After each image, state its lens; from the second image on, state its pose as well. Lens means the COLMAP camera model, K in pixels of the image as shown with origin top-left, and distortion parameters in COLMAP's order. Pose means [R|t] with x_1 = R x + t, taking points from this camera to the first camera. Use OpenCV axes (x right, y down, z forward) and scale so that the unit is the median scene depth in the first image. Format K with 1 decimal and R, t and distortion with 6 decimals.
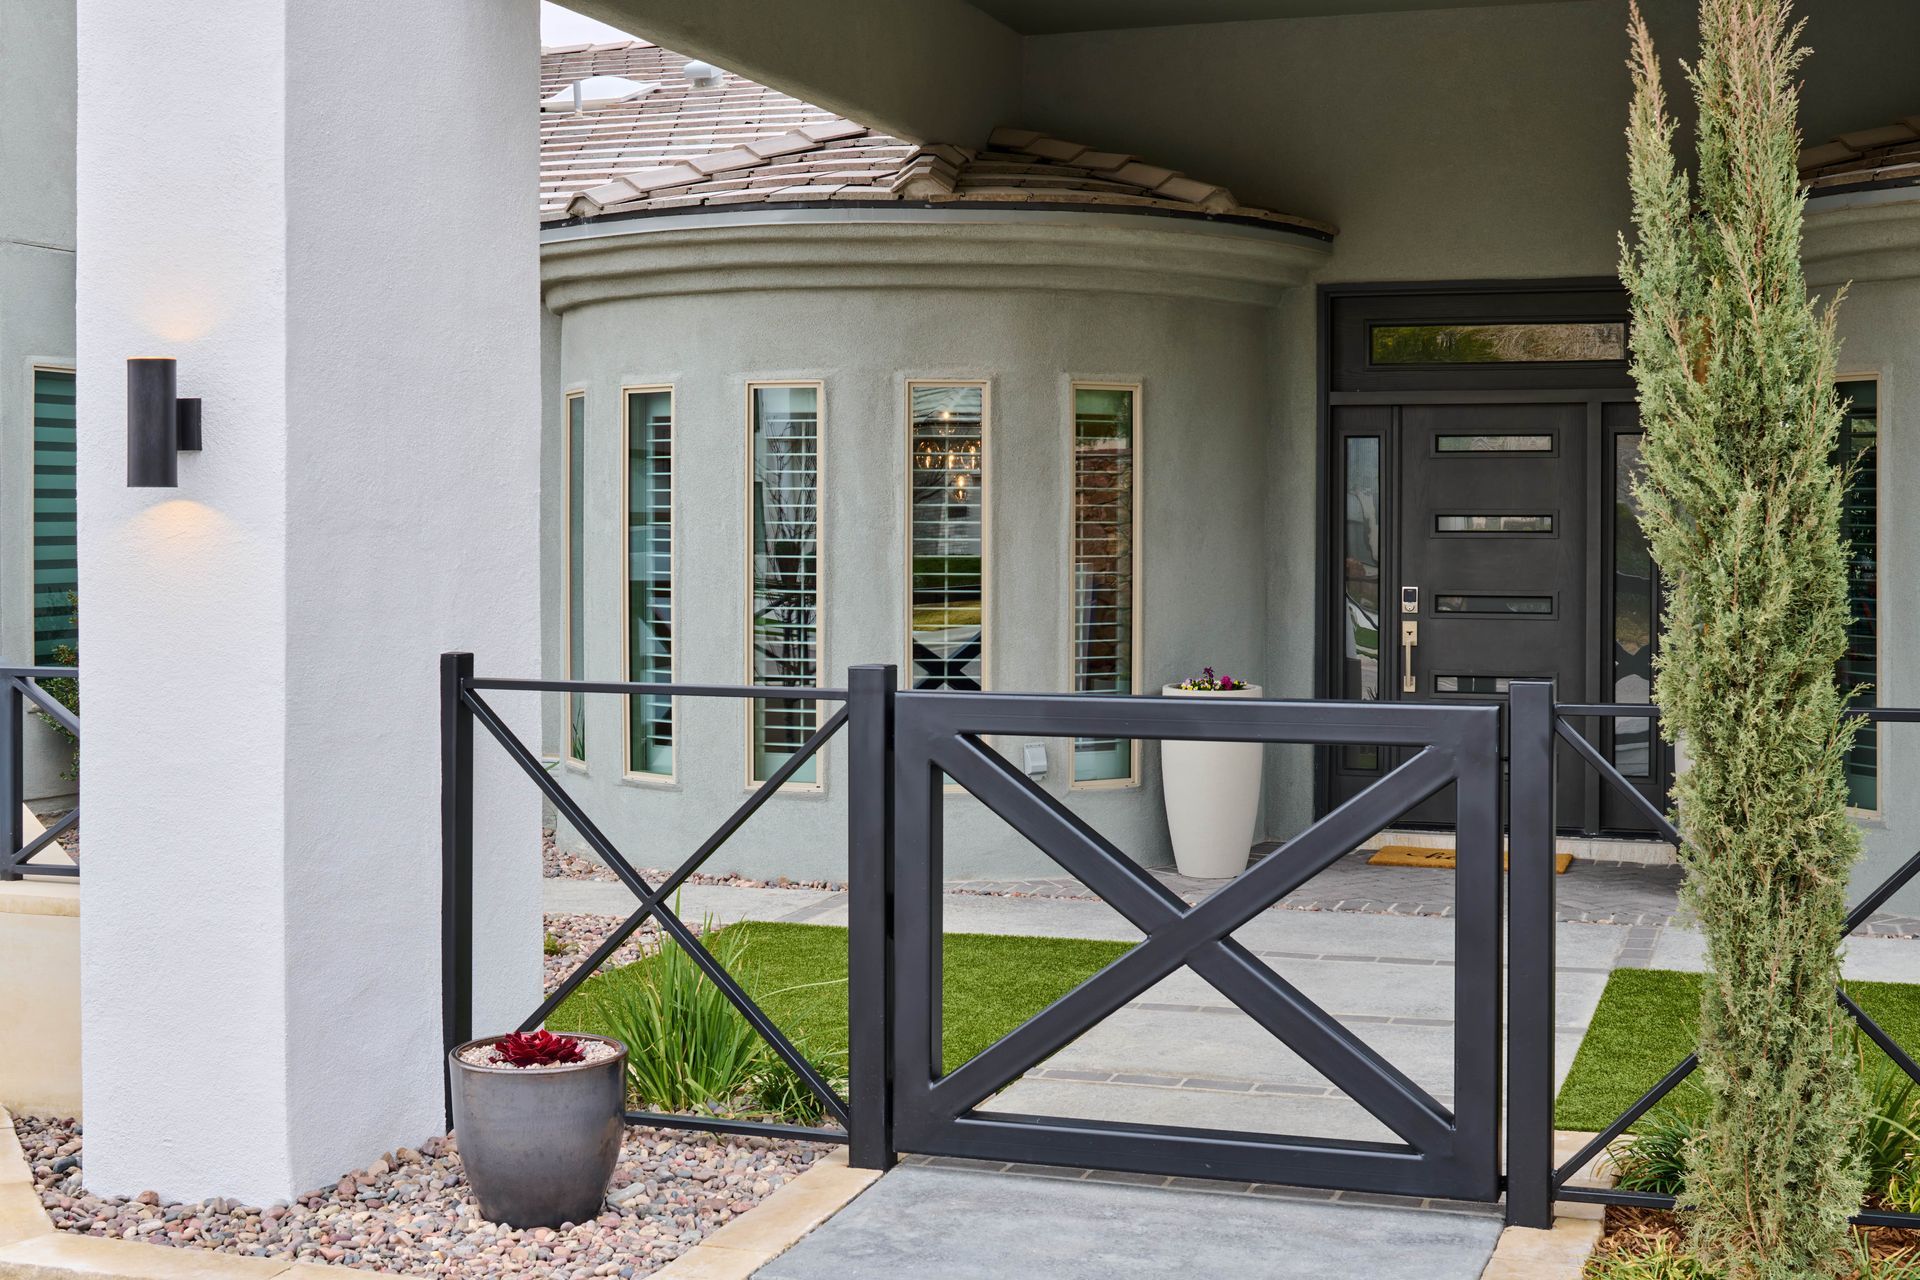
lens RADIAL K [[2474.9, 0, 982.4], [0, 2474.9, 532.0], [0, 0, 1]] dist [-0.064496, 0.000000]
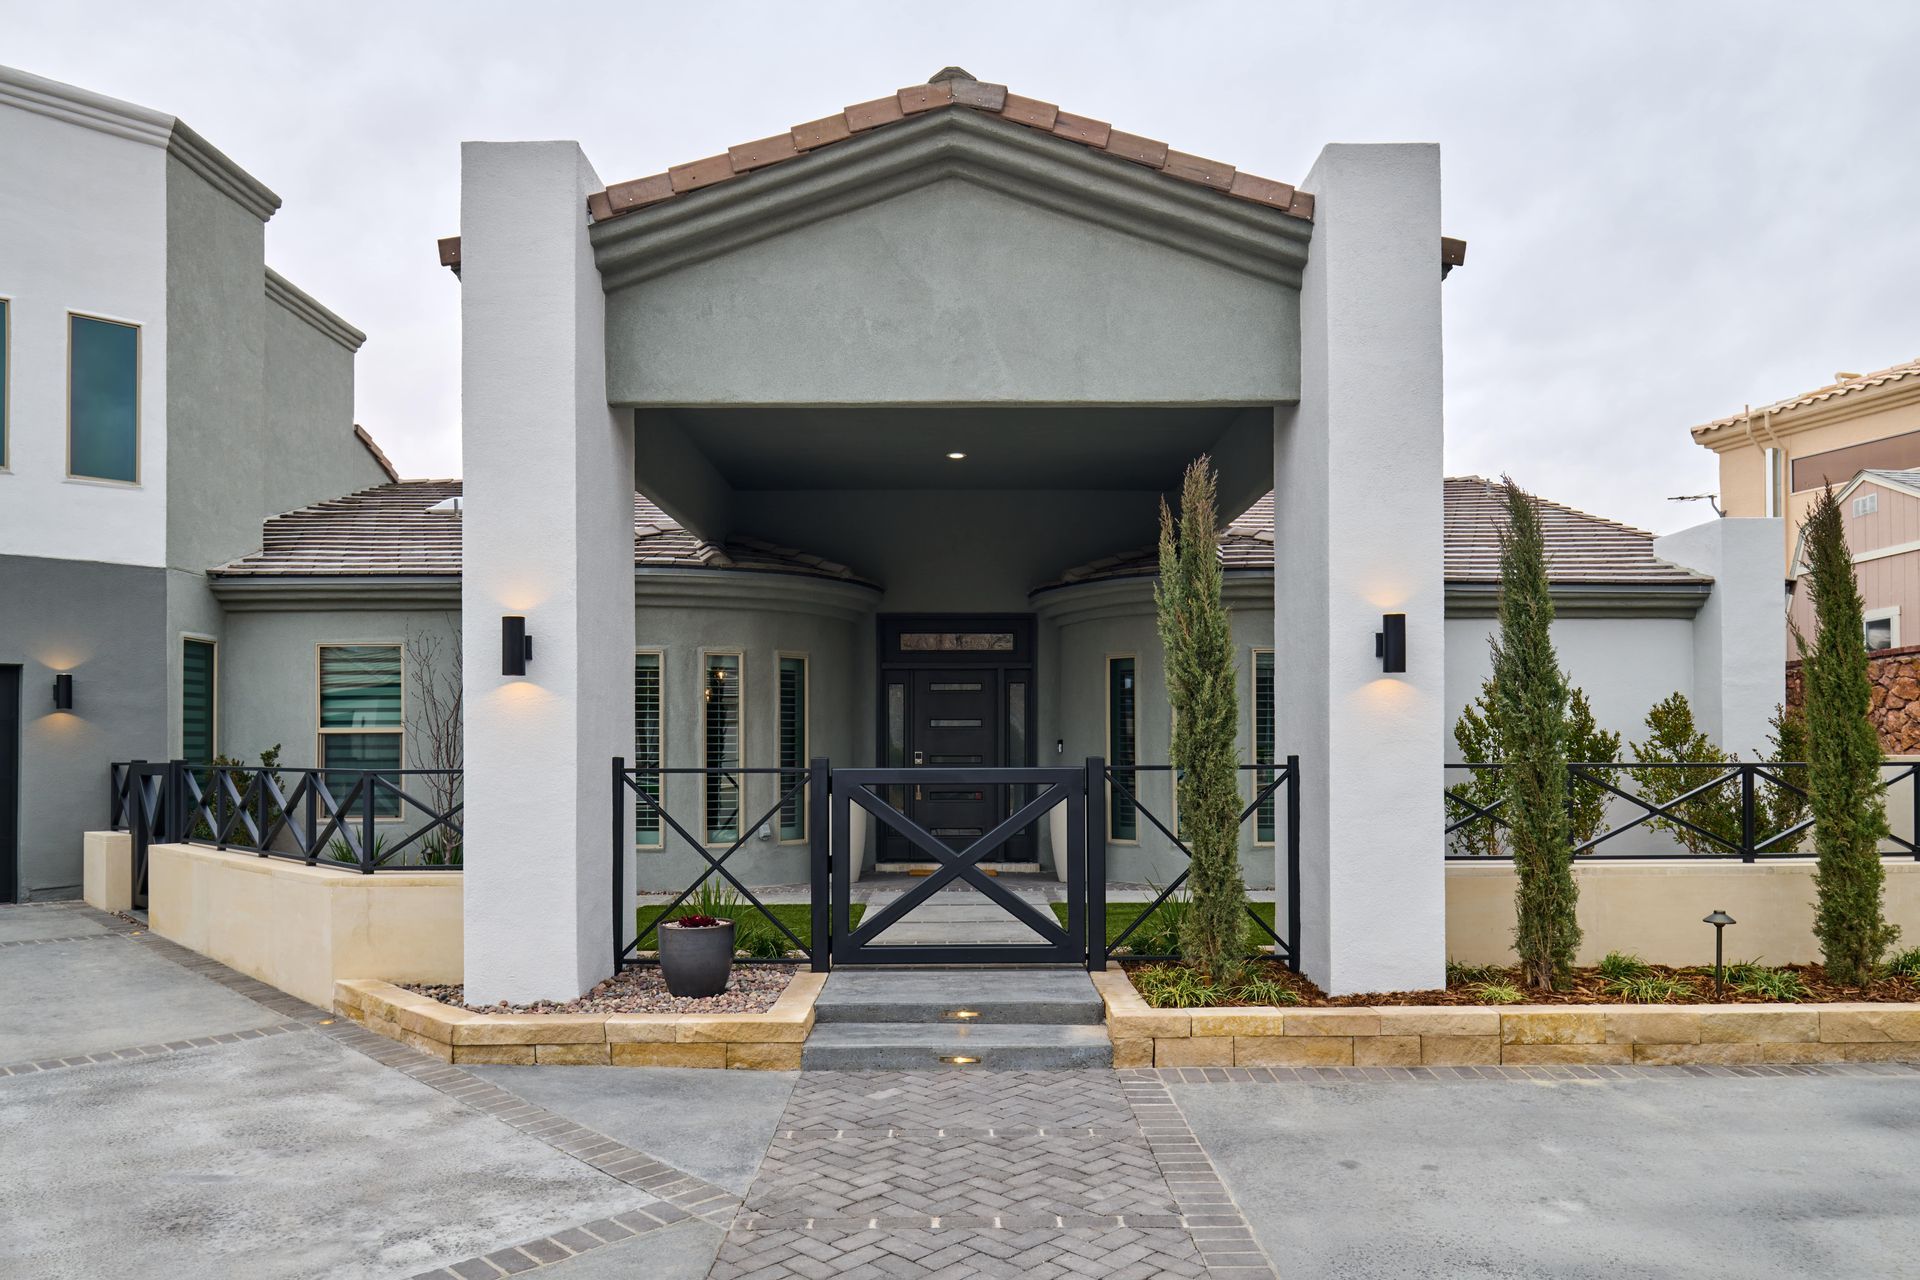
lens RADIAL K [[1314.6, 0, 970.0], [0, 1314.6, 740.1], [0, 0, 1]] dist [-0.004522, -0.015790]
pose [[0.944394, -0.001294, 0.328813, -0.188200], [0.006718, 0.999859, -0.015360, 0.033580], [-0.328747, 0.016715, 0.944270, -0.133880]]
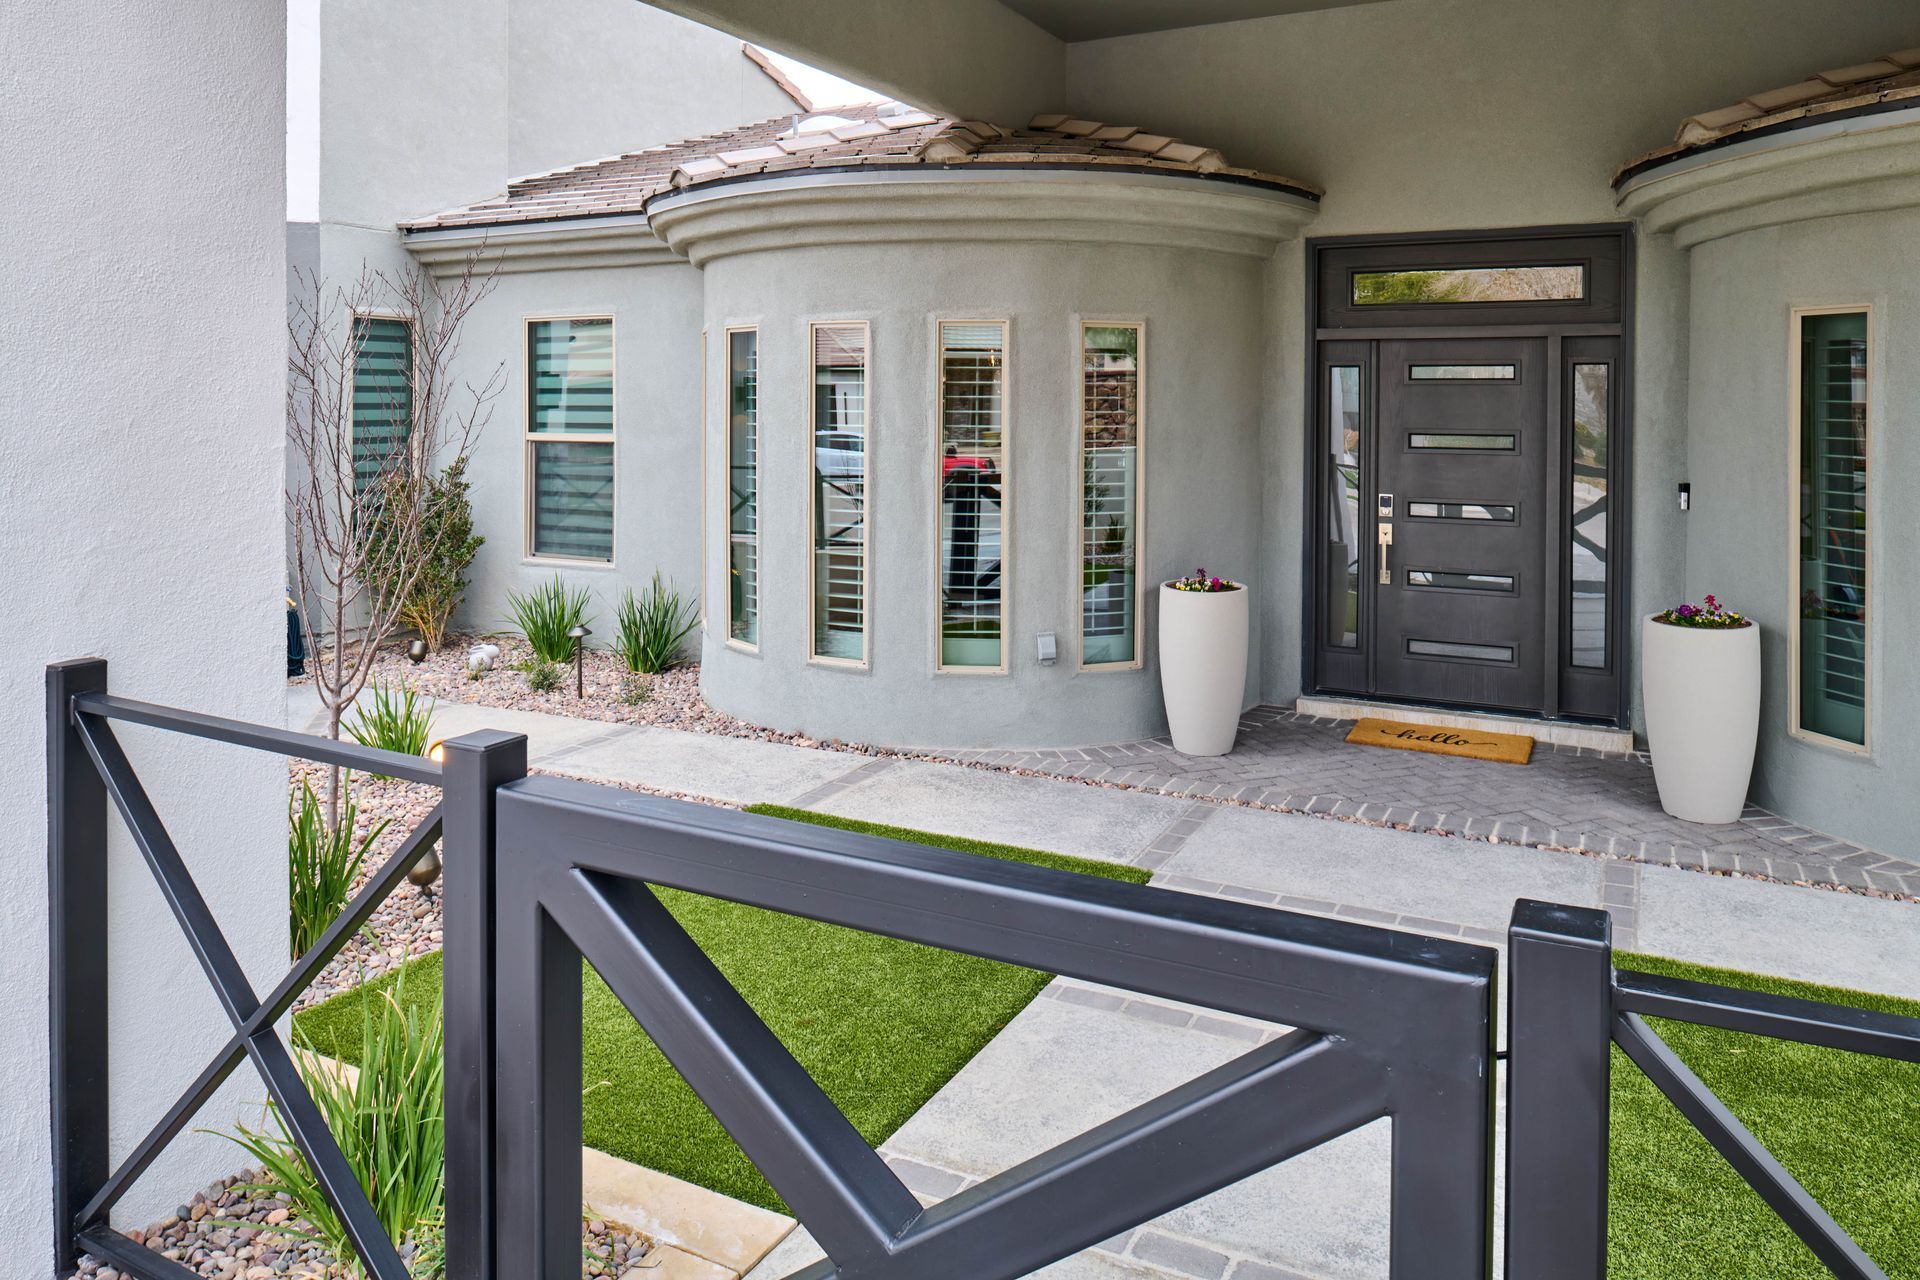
lens RADIAL K [[1314.6, 0, 971.1], [0, 1314.6, 406.0], [0, 0, 1]] dist [-0.004522, -0.015790]
pose [[0.988749, 0.003803, -0.149538, 0.079828], [-0.004018, 0.999991, -0.001135, -0.020385], [0.149532, 0.001723, 0.988755, 0.394568]]
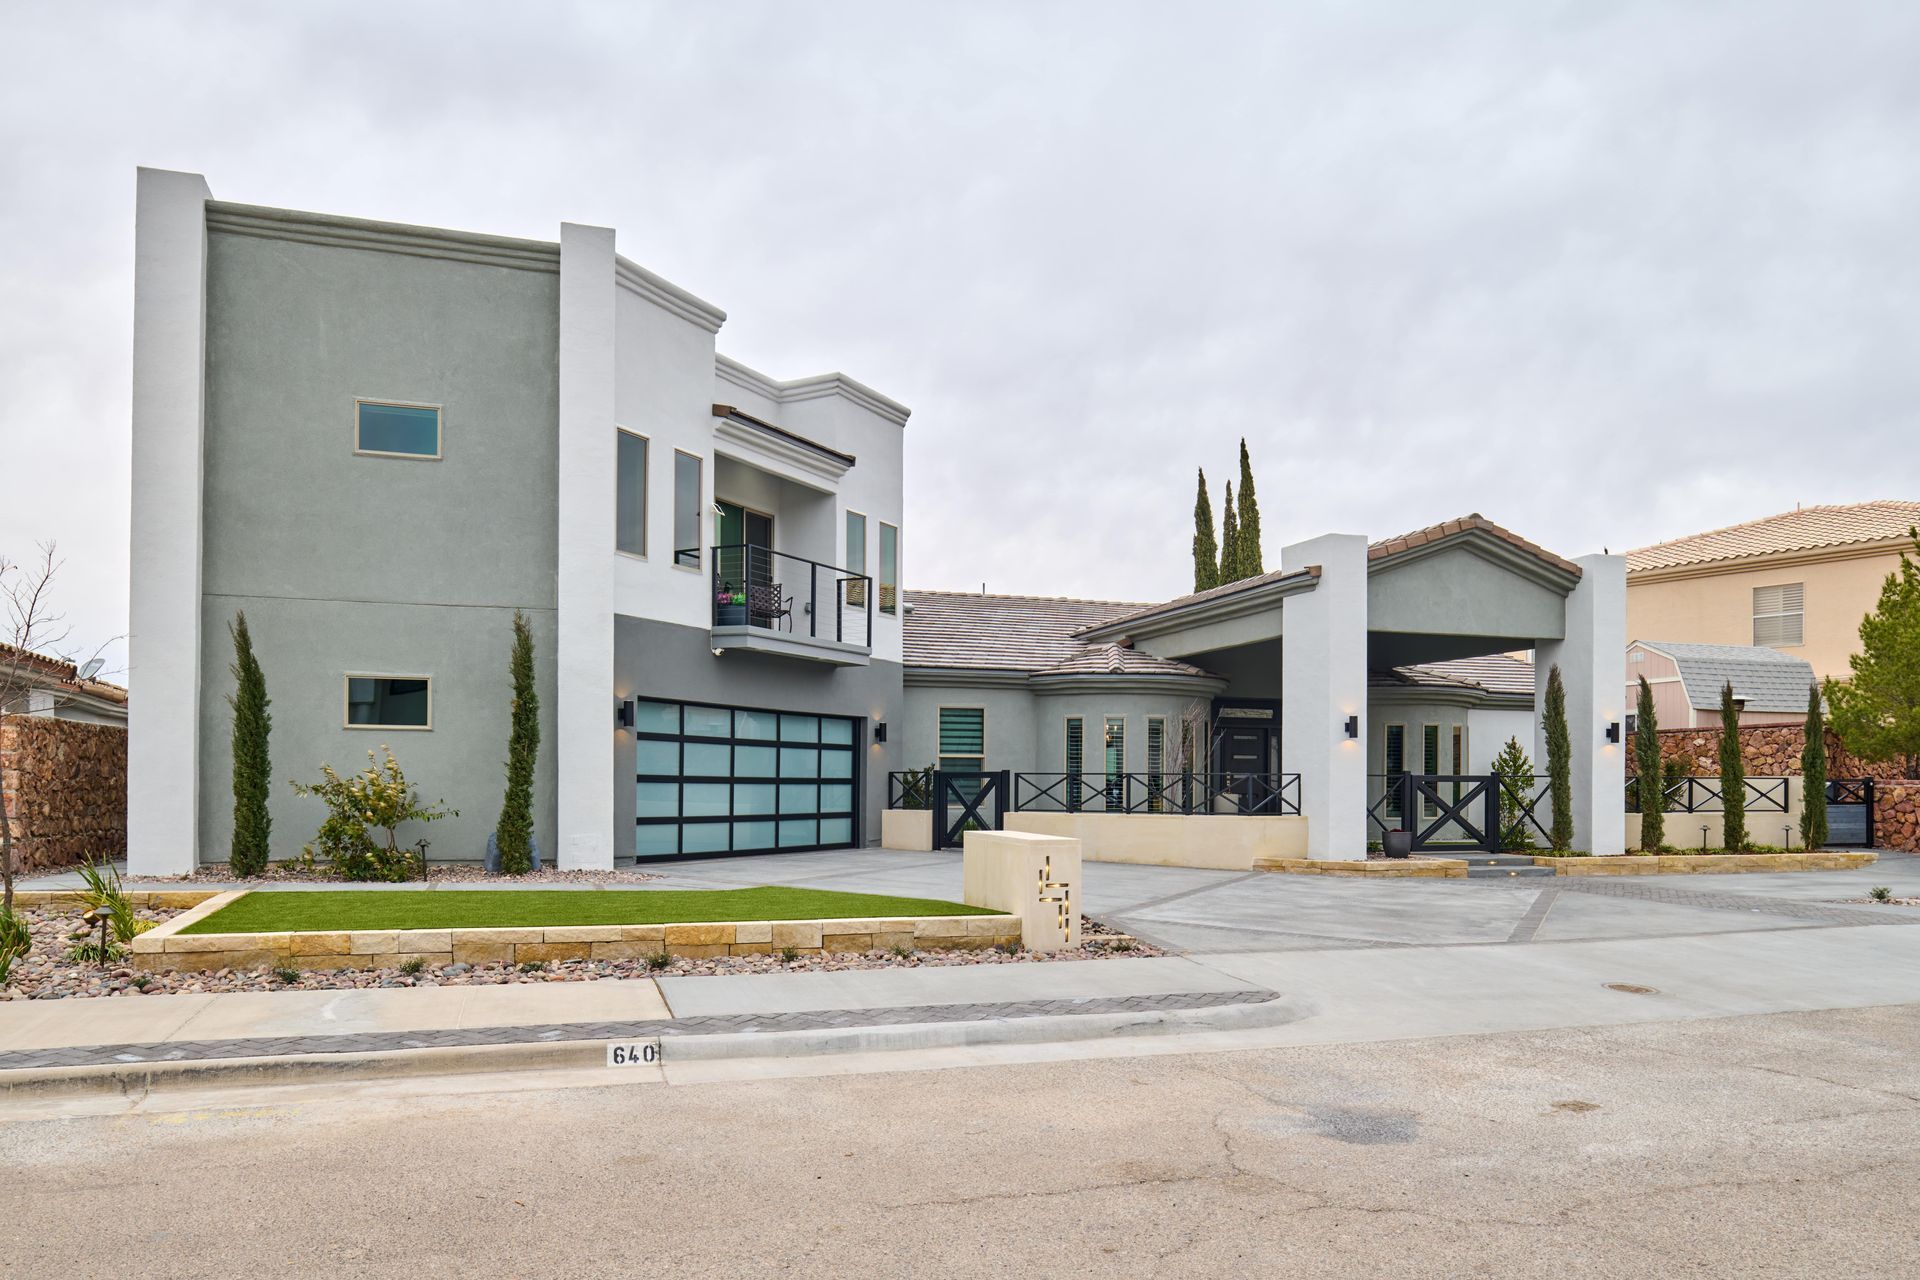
lens RADIAL K [[1314.6, 0, 969.5], [0, 1314.6, 784.1], [0, 0, 1]] dist [-0.004522, -0.015790]
pose [[0.800685, 0.004661, 0.599068, -1.637514], [-0.000783, 0.999977, -0.006734, 0.063347], [-0.599085, 0.004923, 0.800670, -0.533836]]
